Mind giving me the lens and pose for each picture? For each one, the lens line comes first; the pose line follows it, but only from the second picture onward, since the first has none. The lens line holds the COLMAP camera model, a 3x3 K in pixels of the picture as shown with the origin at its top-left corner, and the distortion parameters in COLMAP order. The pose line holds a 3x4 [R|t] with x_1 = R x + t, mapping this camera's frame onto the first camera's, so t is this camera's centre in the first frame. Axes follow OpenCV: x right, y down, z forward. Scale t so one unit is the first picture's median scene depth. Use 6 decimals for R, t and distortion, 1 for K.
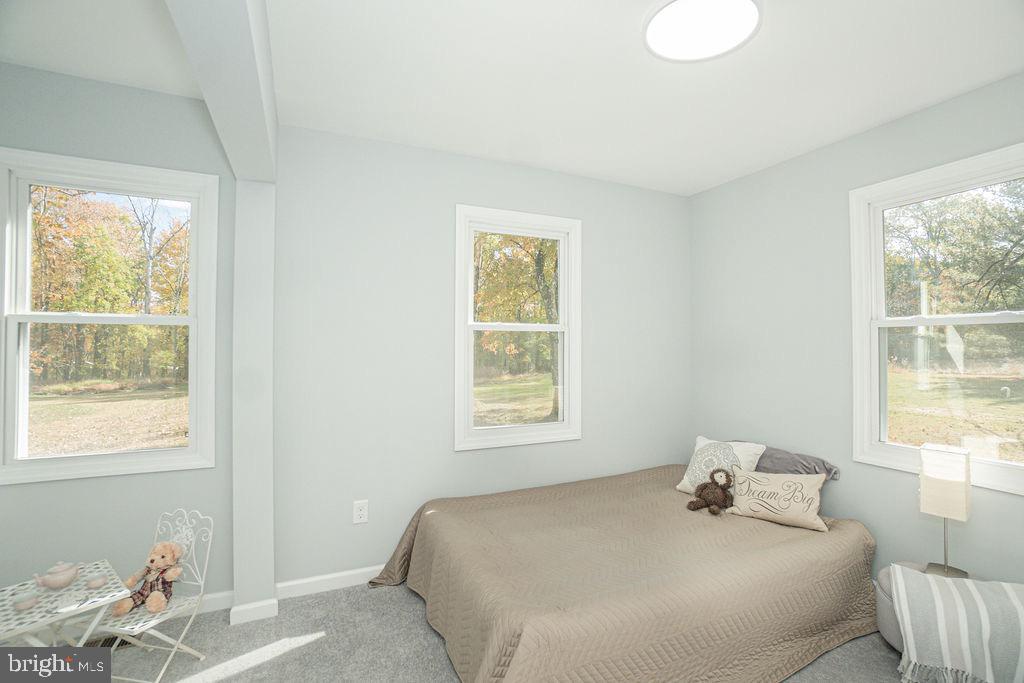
lens RADIAL K [[470.8, 0, 524.0], [0, 470.8, 332.0], [0, 0, 1]] dist [-0.067311, 0.024984]
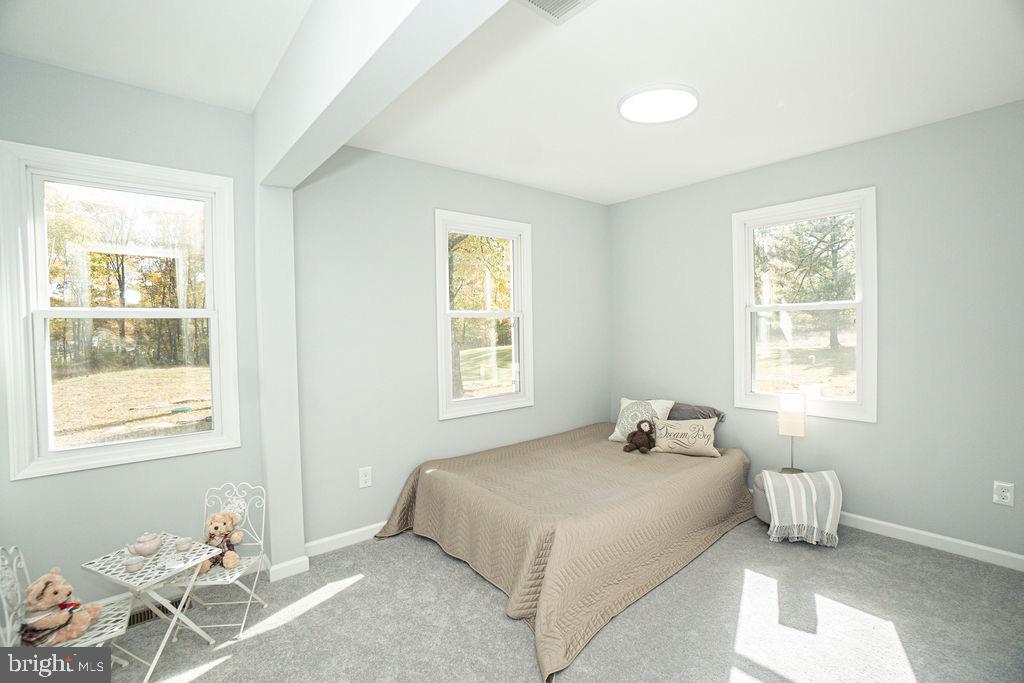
lens RADIAL K [[468.7, 0, 523.1], [0, 468.7, 328.5], [0, 0, 1]] dist [-0.068802, 0.026266]
pose [[0.966529, -0.019447, 0.255818, -0.270616], [0.011541, 0.999409, 0.032370, -0.014238], [-0.256297, -0.028335, 0.966183, -0.206190]]
